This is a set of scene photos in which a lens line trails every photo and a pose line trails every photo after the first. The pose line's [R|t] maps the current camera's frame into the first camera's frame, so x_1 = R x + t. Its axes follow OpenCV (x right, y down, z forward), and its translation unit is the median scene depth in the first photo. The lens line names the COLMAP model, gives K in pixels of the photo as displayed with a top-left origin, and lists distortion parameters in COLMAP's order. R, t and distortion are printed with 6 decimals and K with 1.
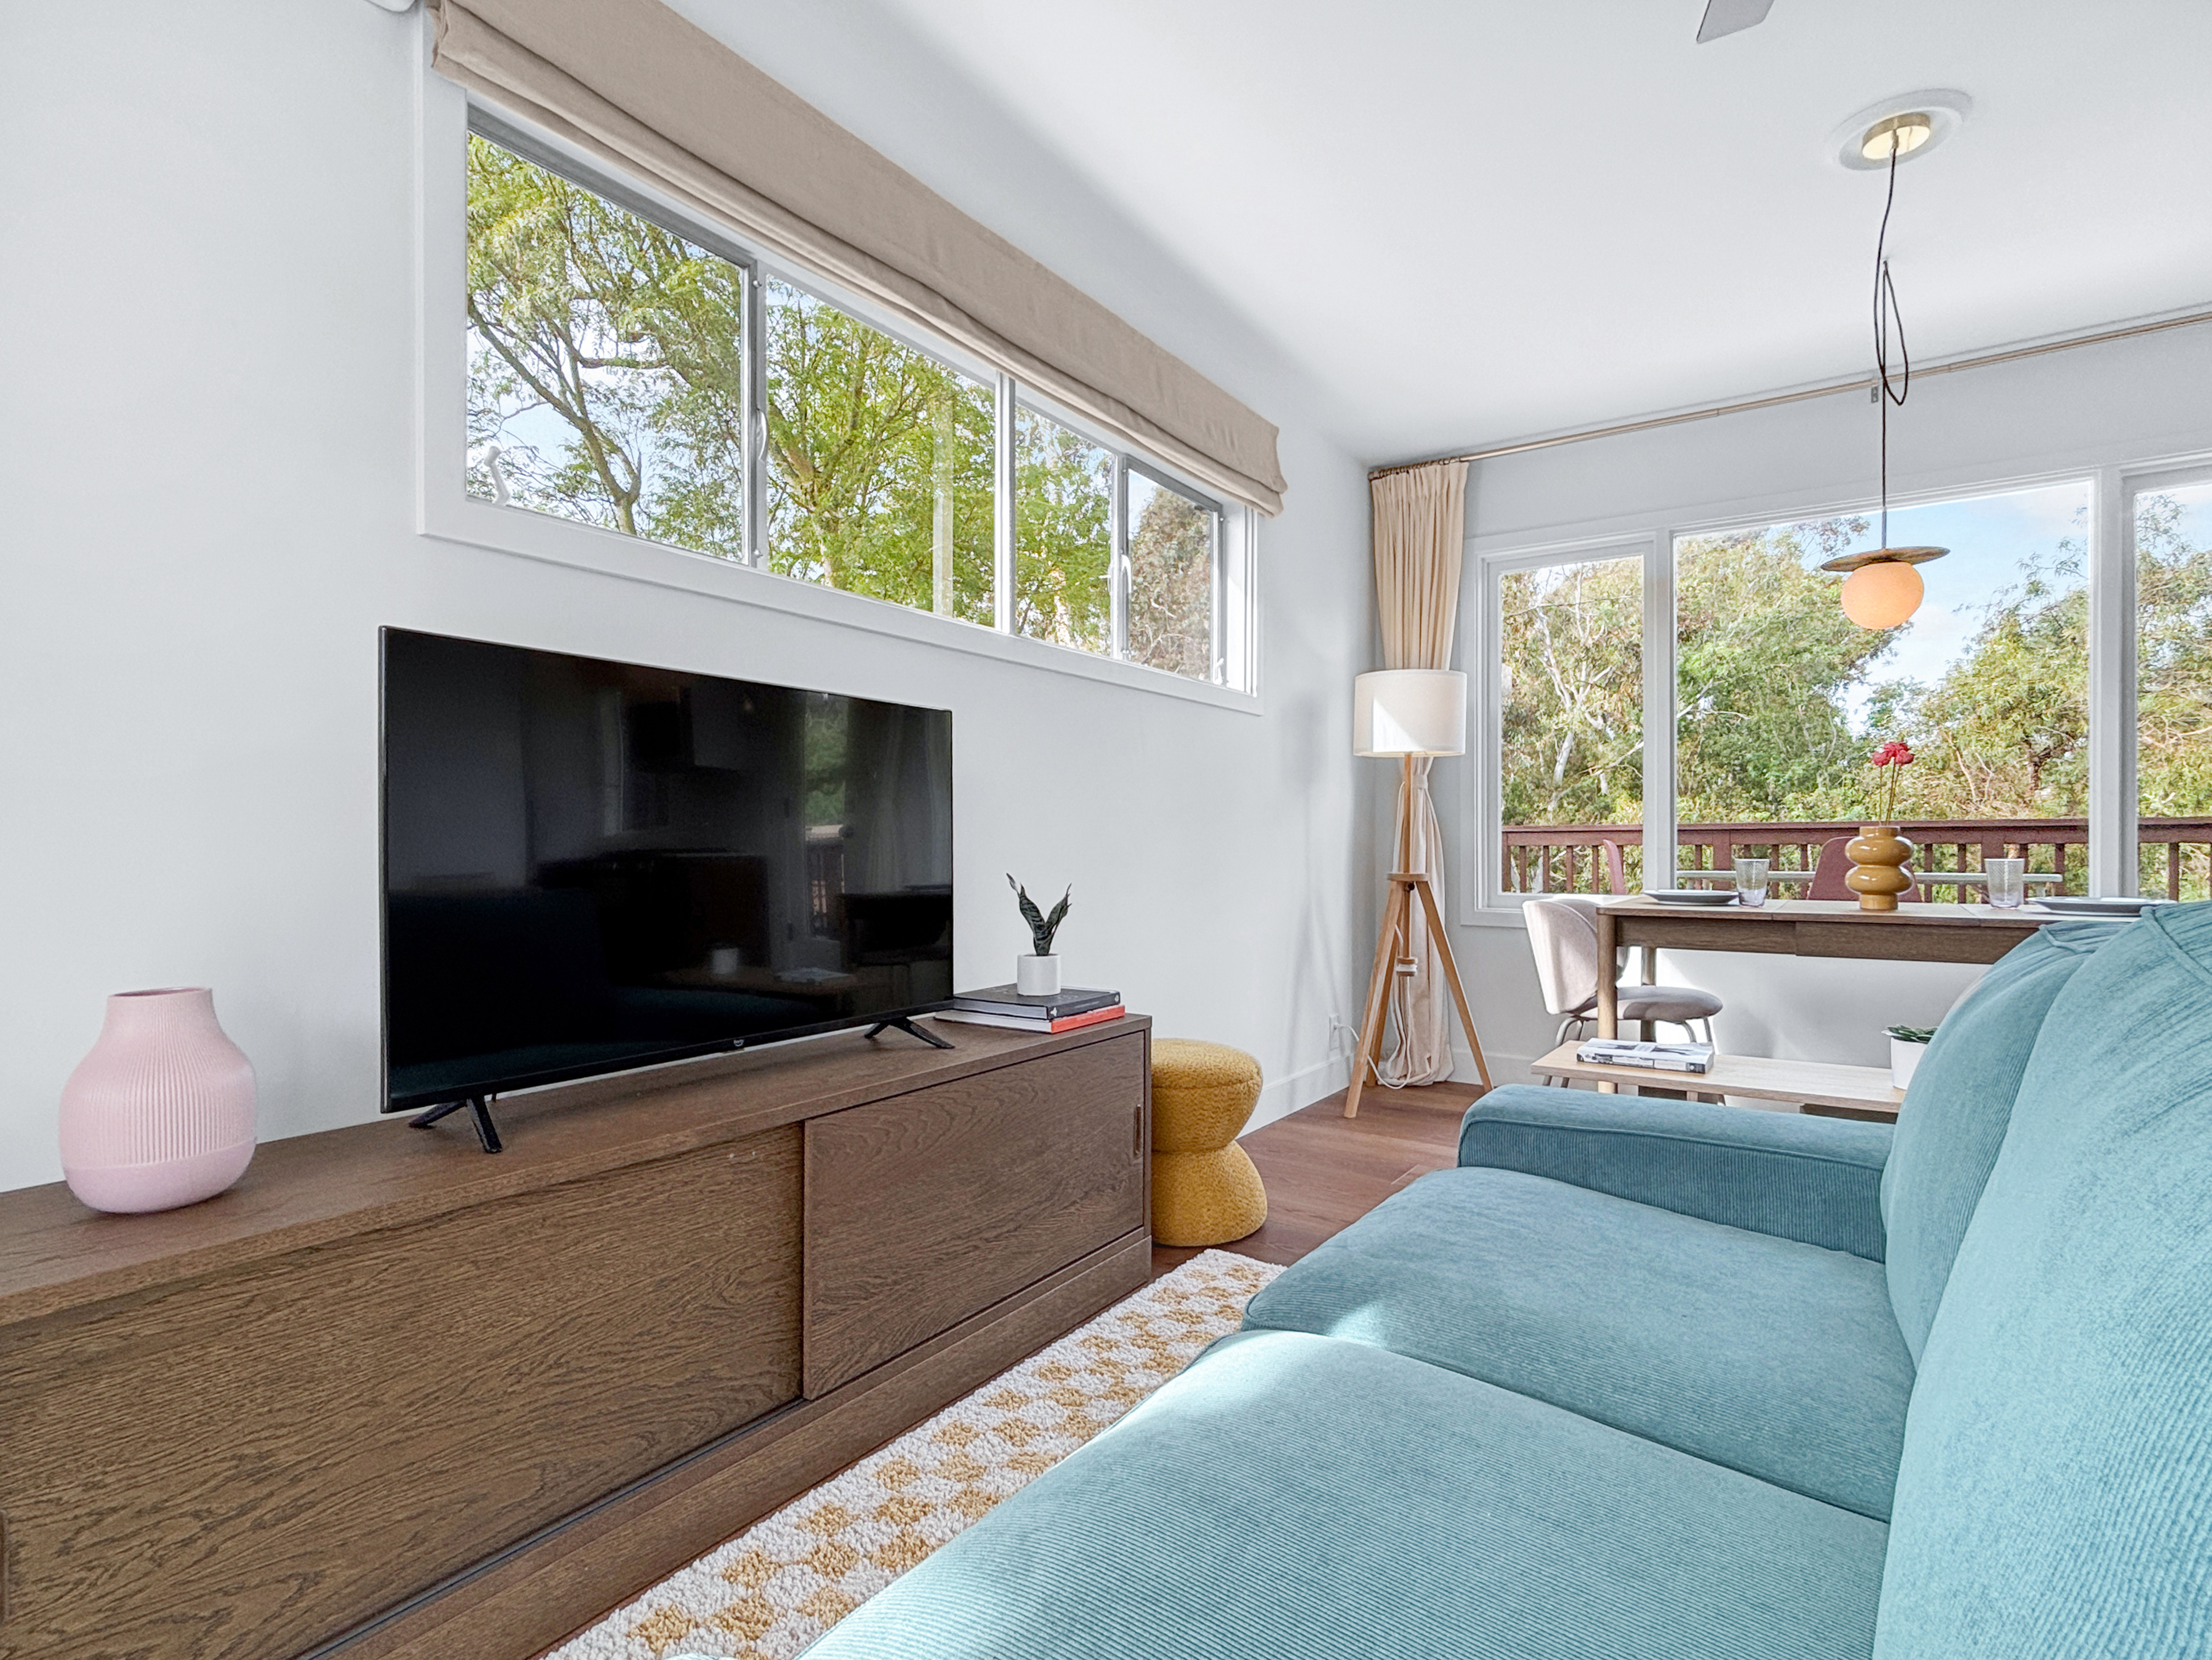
lens RADIAL K [[1098.1, 0, 1083.8], [0, 1098.1, 862.6], [0, 0, 1]] dist [-0.003405, -0.000775]
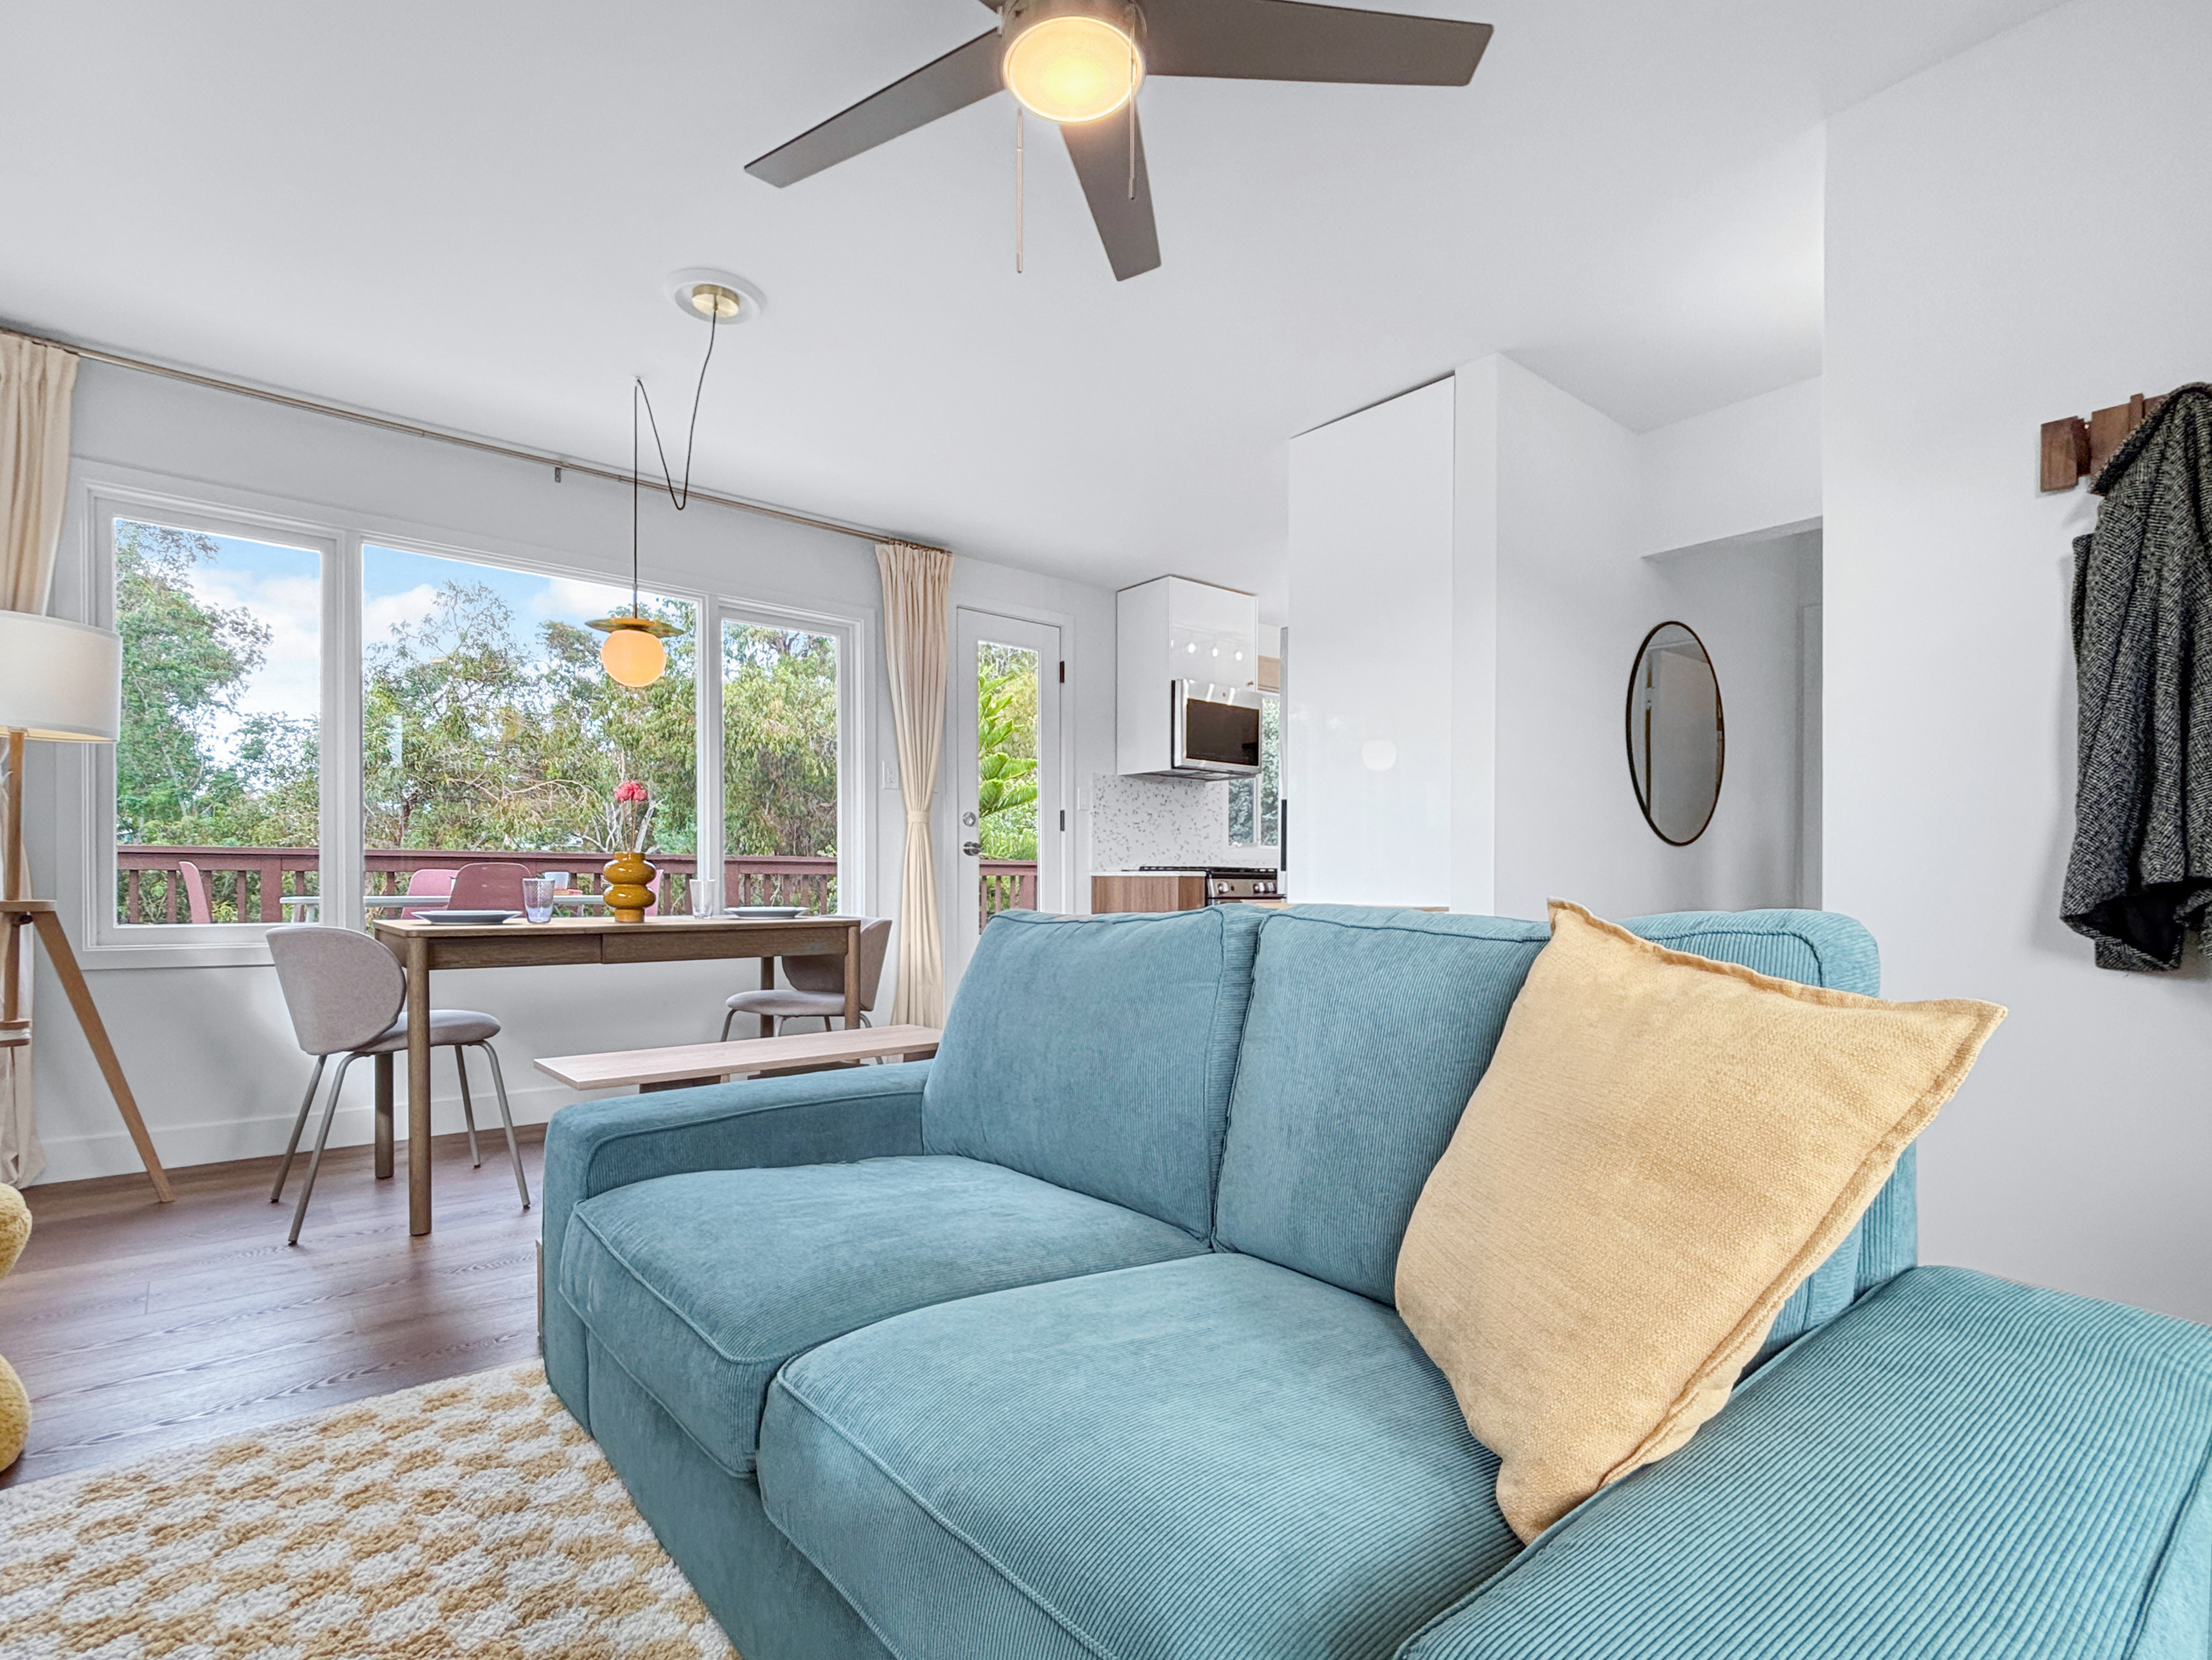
lens RADIAL K [[1098.1, 0, 1083.8], [0, 1098.1, 862.6], [0, 0, 1]] dist [-0.003405, -0.000775]
pose [[0.281221, 0.021757, 0.959396, -0.195923], [0.008522, 0.999647, -0.025168, 0.009611], [-0.959605, 0.015254, 0.280936, 0.146575]]
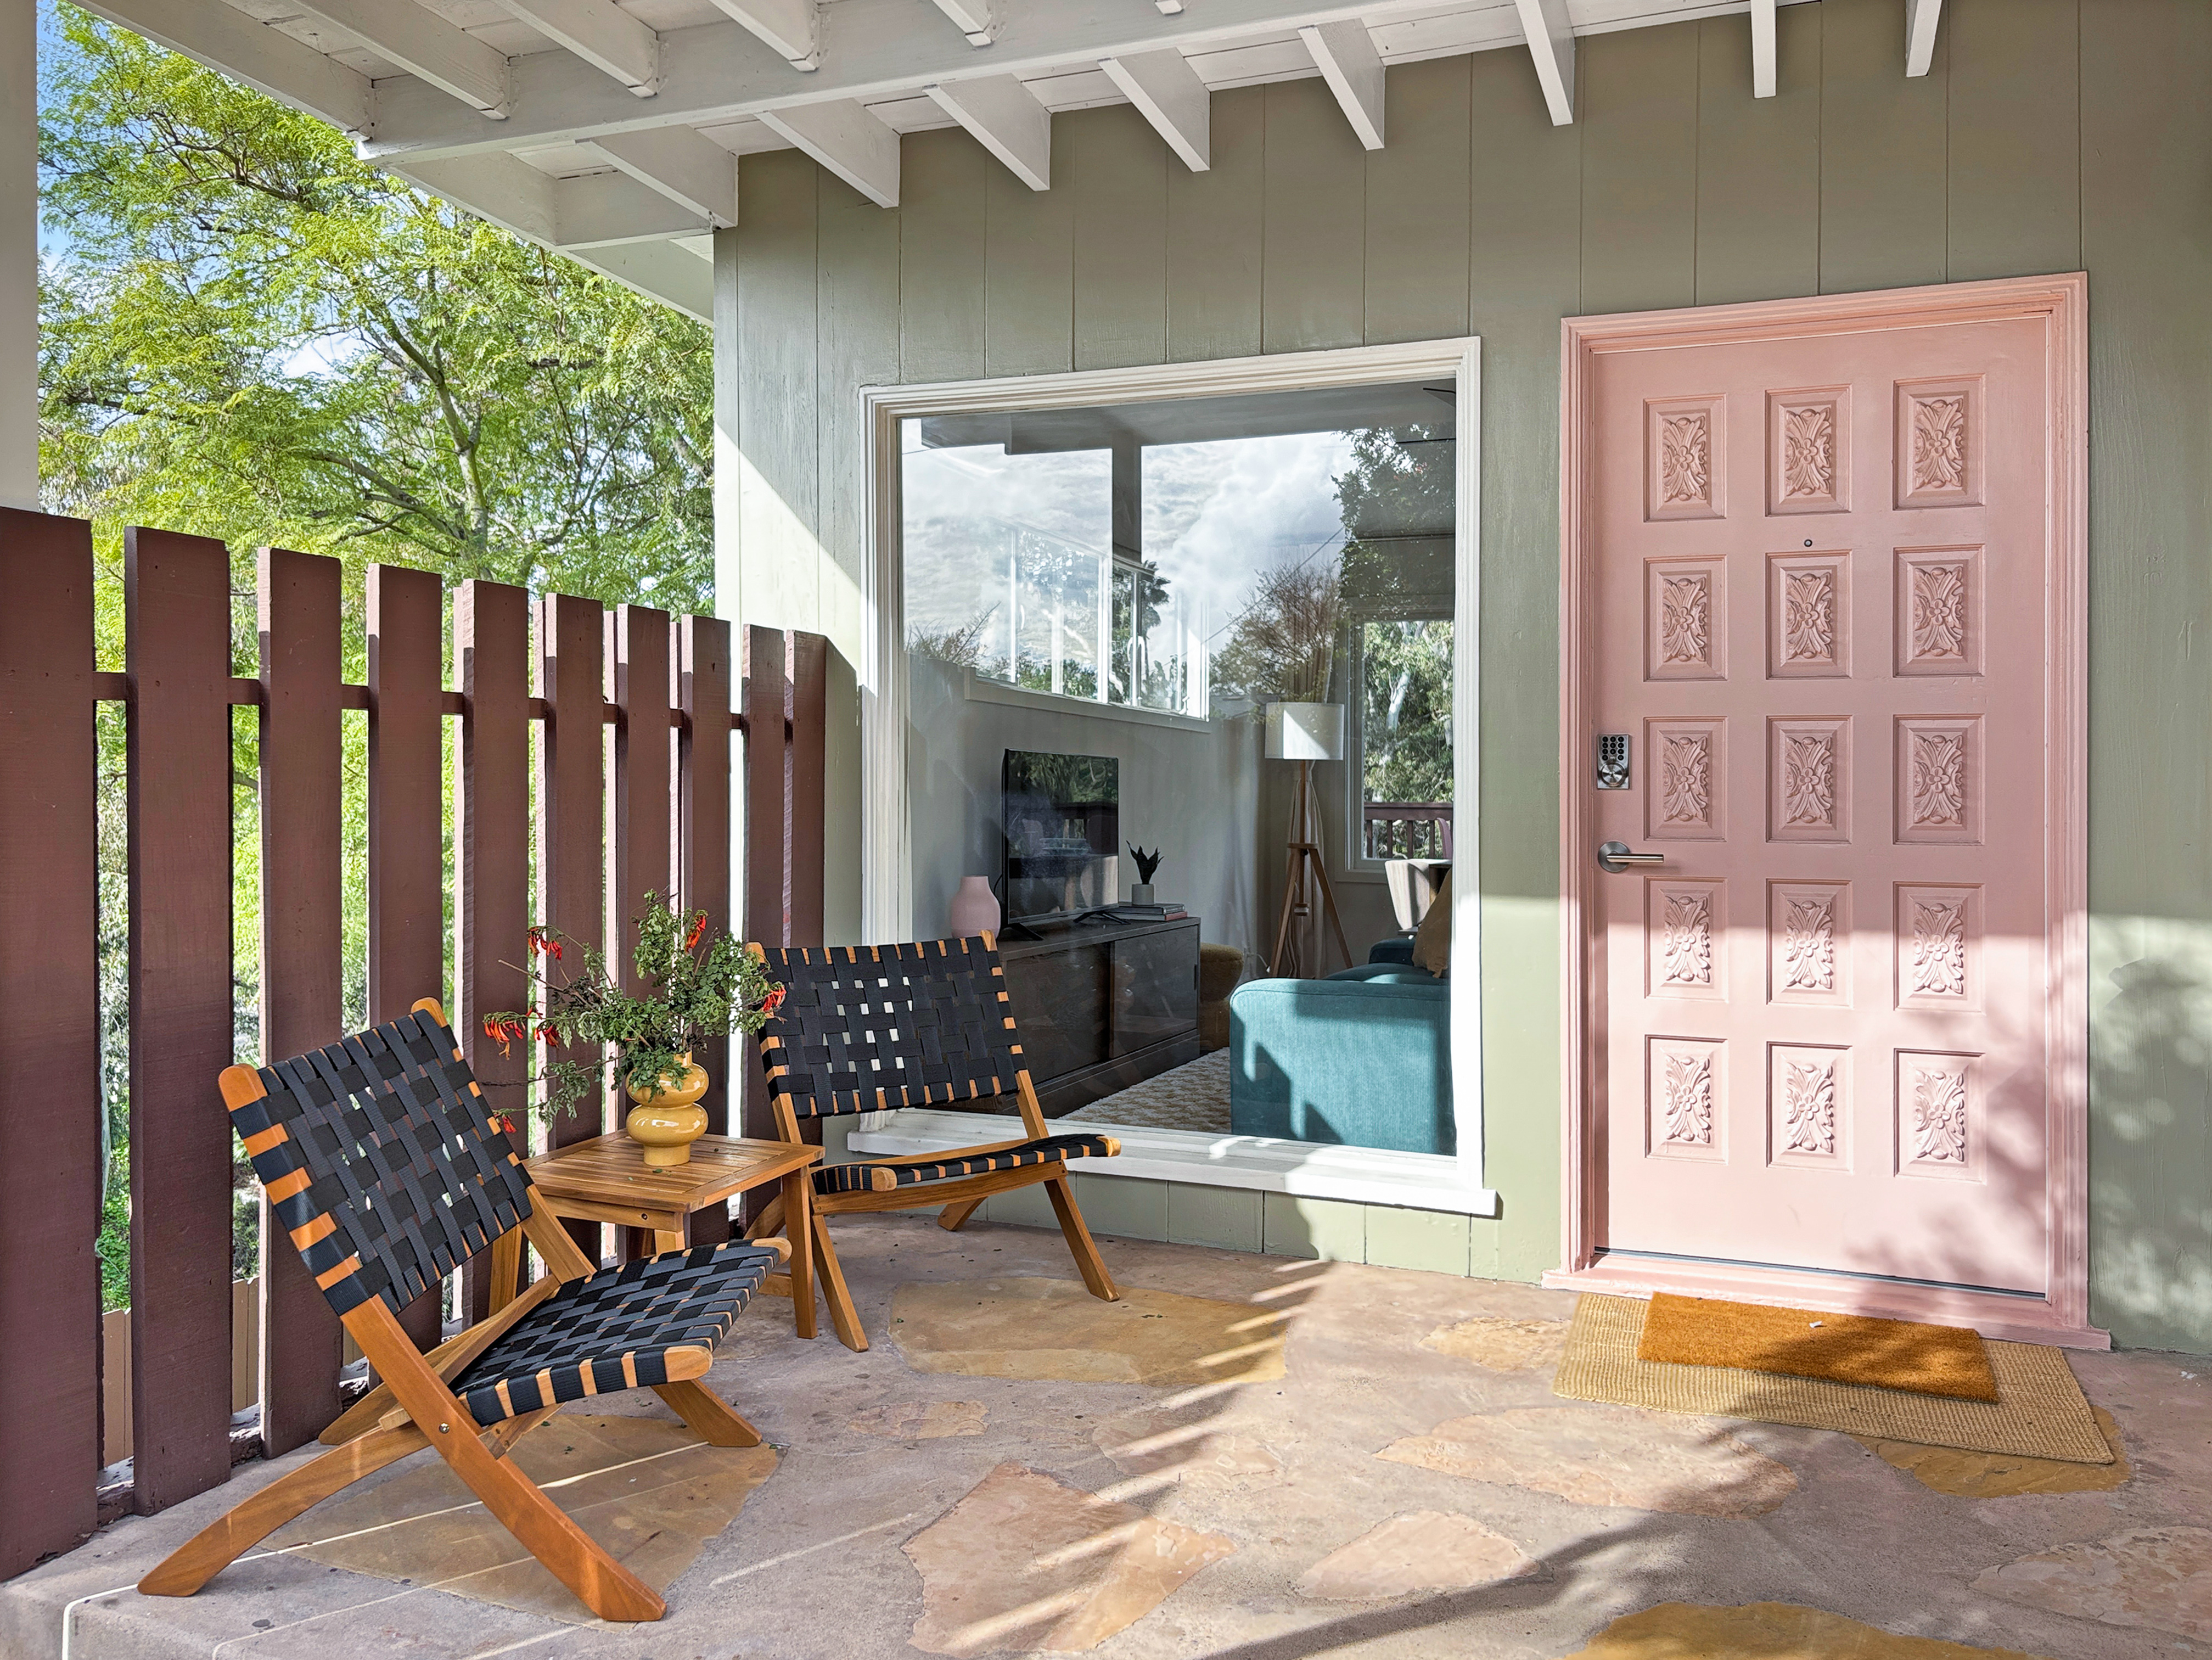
lens RADIAL K [[1696.7, 0, 1106.0], [0, 1696.7, 830.0], [0, 0, 1]] dist [0.000269, -0.000029]
pose [[0.970996, 0.002883, 0.239080, -0.523599], [-0.001991, 0.999990, -0.003972, 0.002160], [-0.239089, 0.003381, 0.970992, -1.187968]]
